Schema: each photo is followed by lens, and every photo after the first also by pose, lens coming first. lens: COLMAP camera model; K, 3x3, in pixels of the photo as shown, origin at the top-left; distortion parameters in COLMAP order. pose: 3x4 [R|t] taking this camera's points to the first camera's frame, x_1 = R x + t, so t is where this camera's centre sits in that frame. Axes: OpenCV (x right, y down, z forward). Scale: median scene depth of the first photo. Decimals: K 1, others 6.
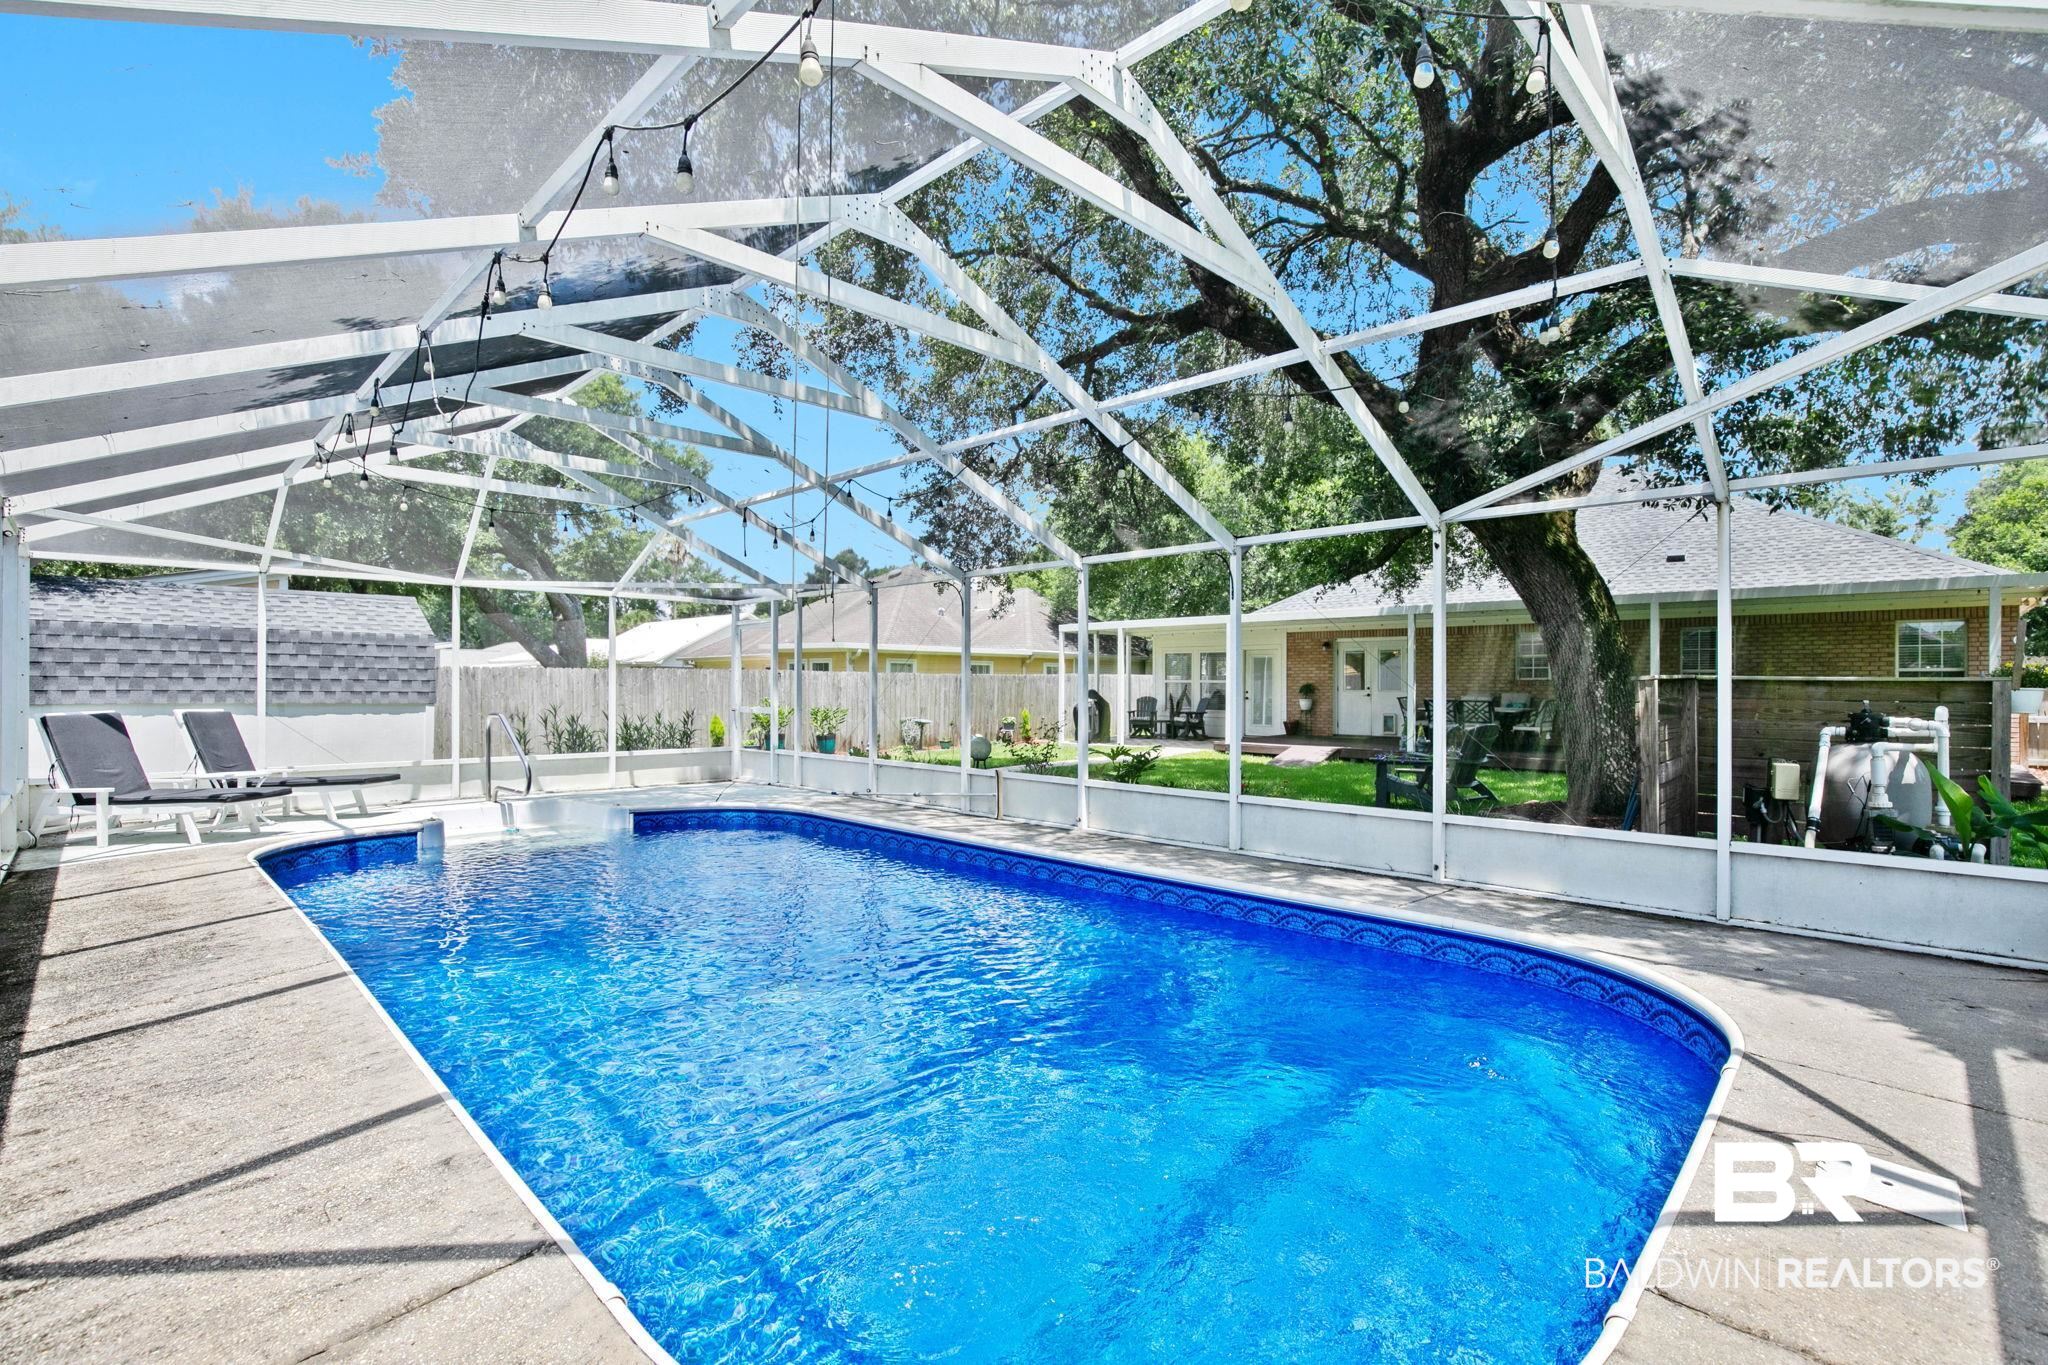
lens RADIAL K [[944.3, 0, 1014.0], [0, 944.3, 682.1], [0, 0, 1]] dist [0.002153, 0.000512]
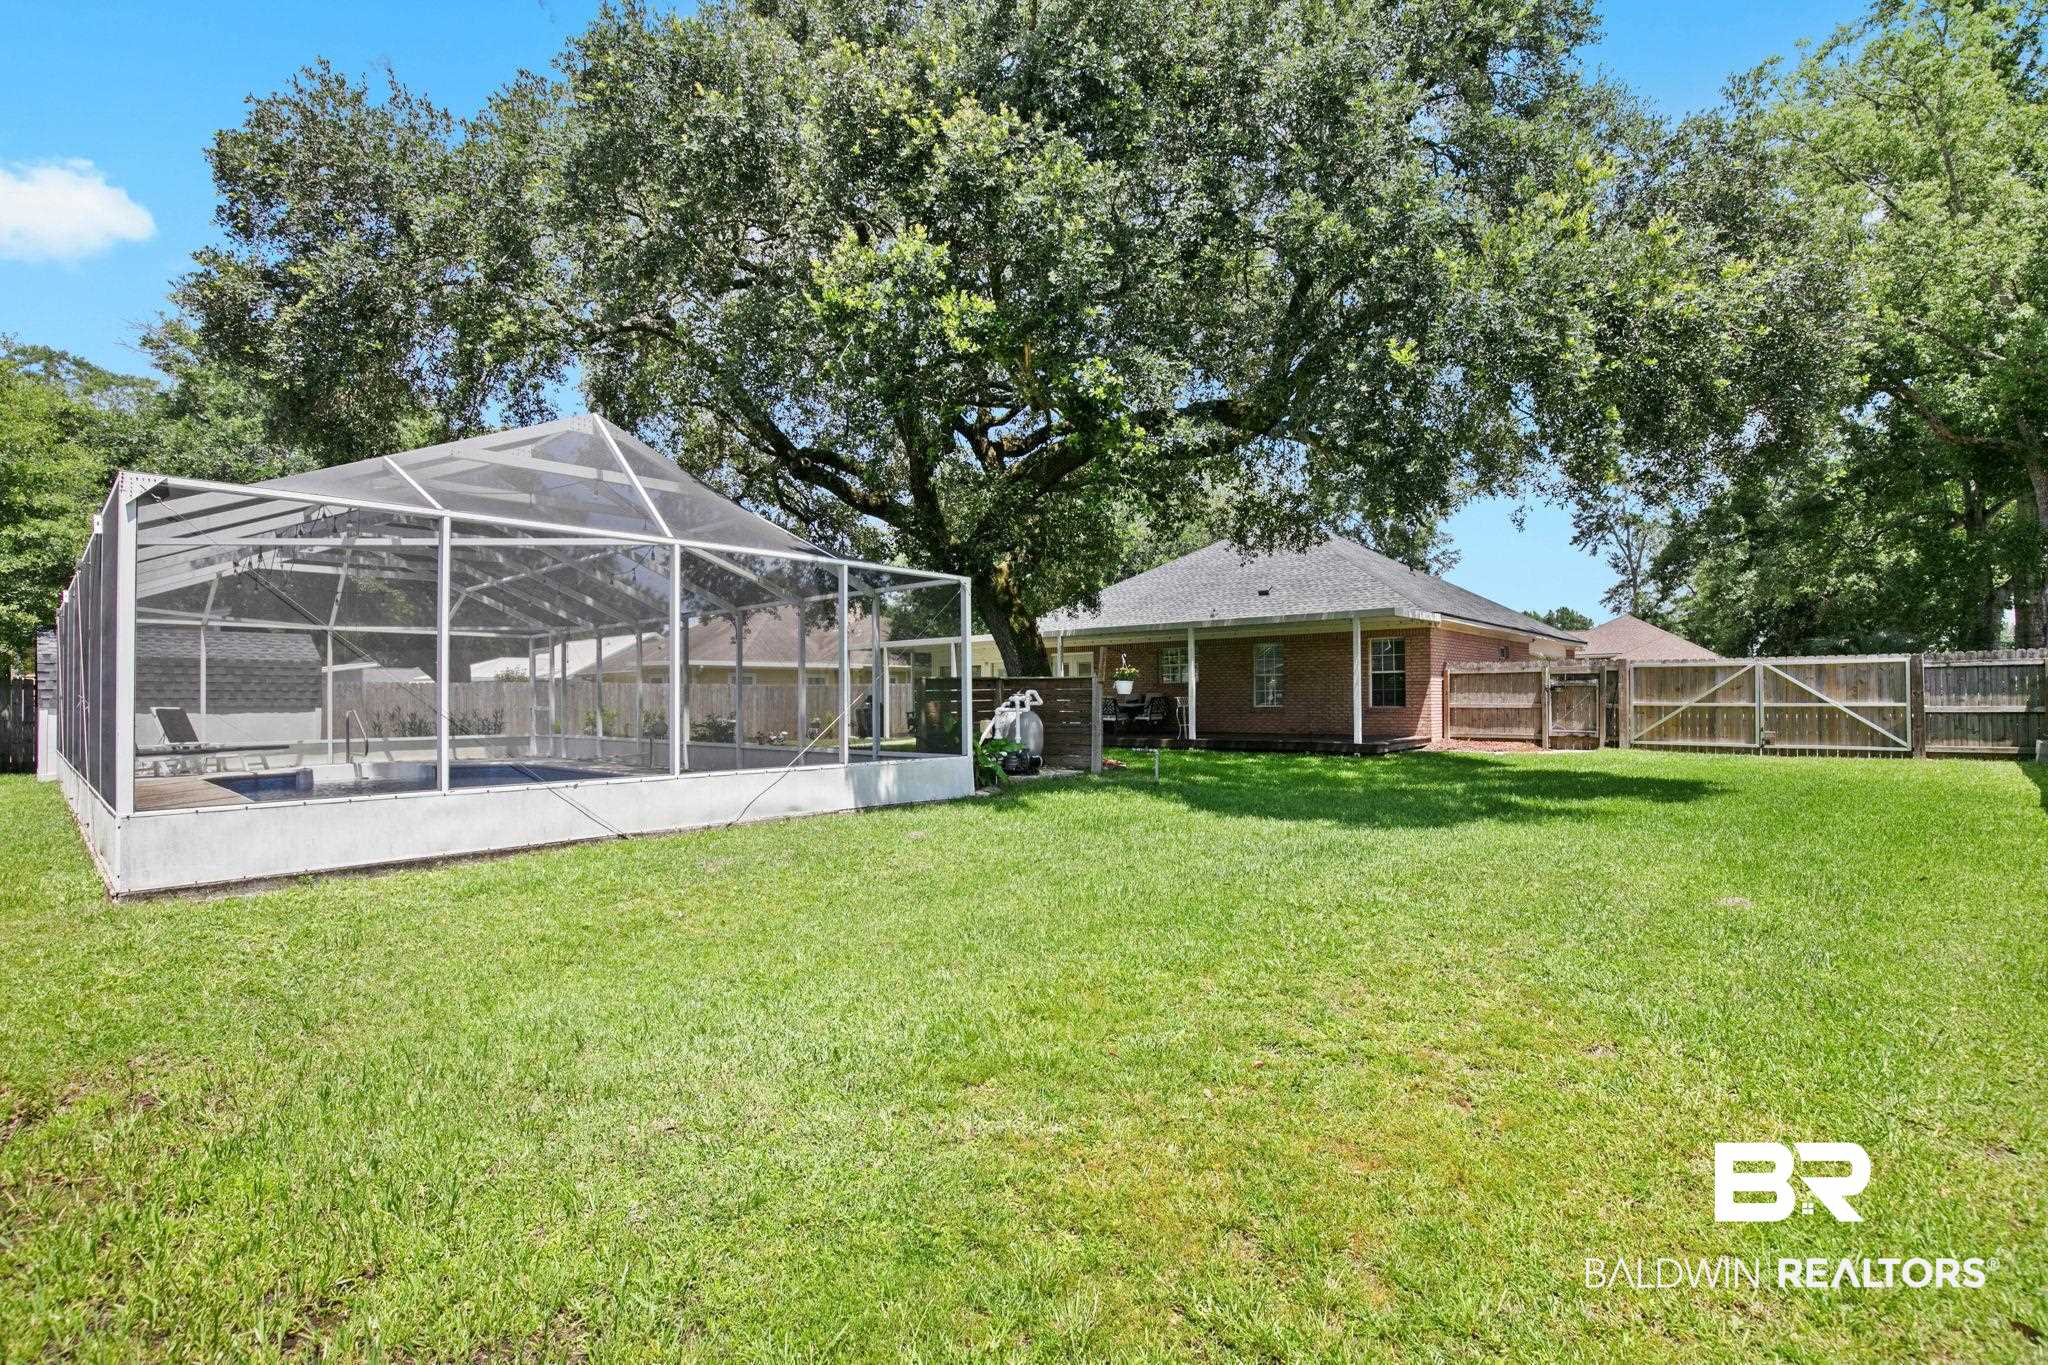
lens RADIAL K [[944.3, 0, 1038.8], [0, 944.3, 681.3], [0, 0, 1]] dist [0.002153, 0.000512]
pose [[0.998641, -0.011975, 0.050729, 0.512375], [0.012348, 0.999899, -0.007054, 0.008998], [-0.050639, 0.007671, 0.998688, -0.641462]]
